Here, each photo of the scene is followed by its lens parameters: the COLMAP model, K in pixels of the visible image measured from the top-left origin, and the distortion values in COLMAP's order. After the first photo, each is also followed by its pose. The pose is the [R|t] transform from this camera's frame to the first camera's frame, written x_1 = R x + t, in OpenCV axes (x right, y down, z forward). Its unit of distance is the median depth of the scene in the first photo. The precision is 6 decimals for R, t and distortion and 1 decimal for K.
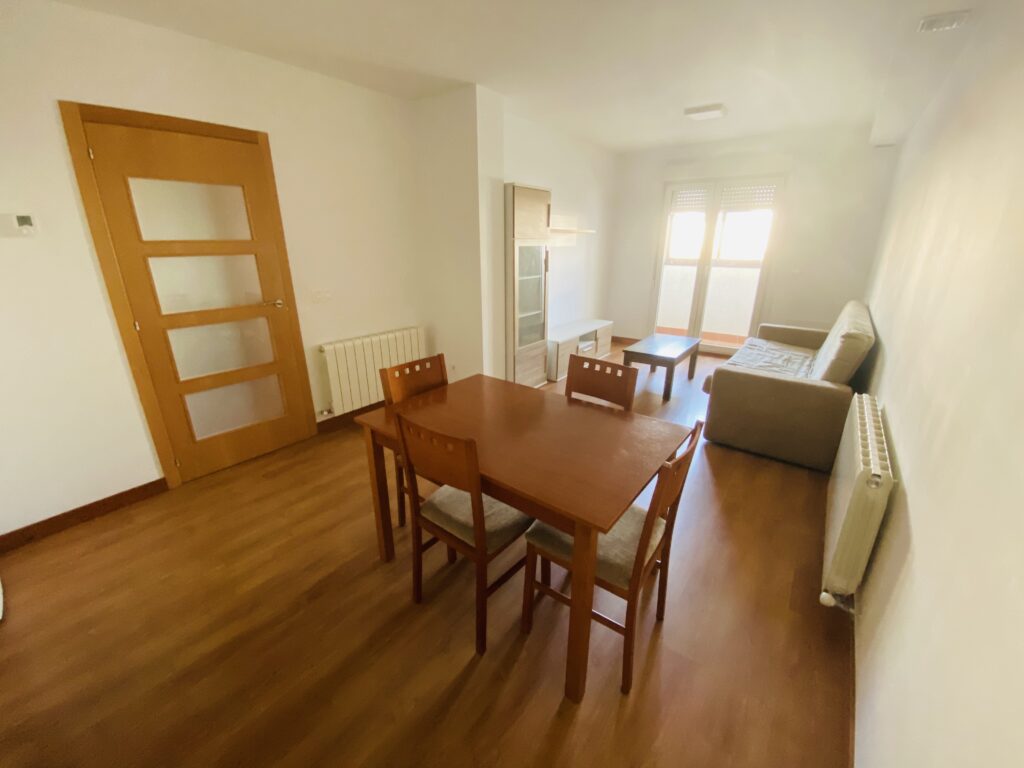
lens RADIAL K [[412.1, 0, 512.0], [0, 412.1, 384.0], [0, 0, 1]] dist [0.020966, -0.019681]
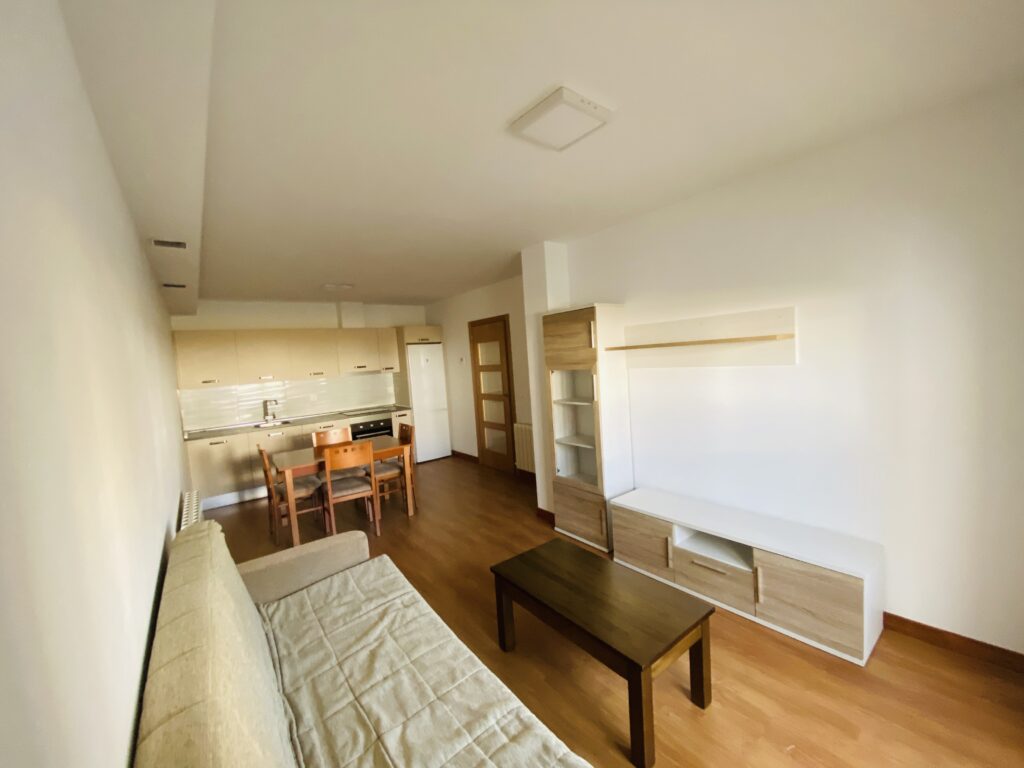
lens RADIAL K [[412.1, 0, 512.0], [0, 412.1, 384.0], [0, 0, 1]] dist [0.020966, -0.019681]
pose [[-0.274326, 0.079217, -0.958368, 1.383826], [-0.257327, 0.954210, 0.152531, -0.604168], [0.926568, 0.288457, -0.241381, 1.638471]]
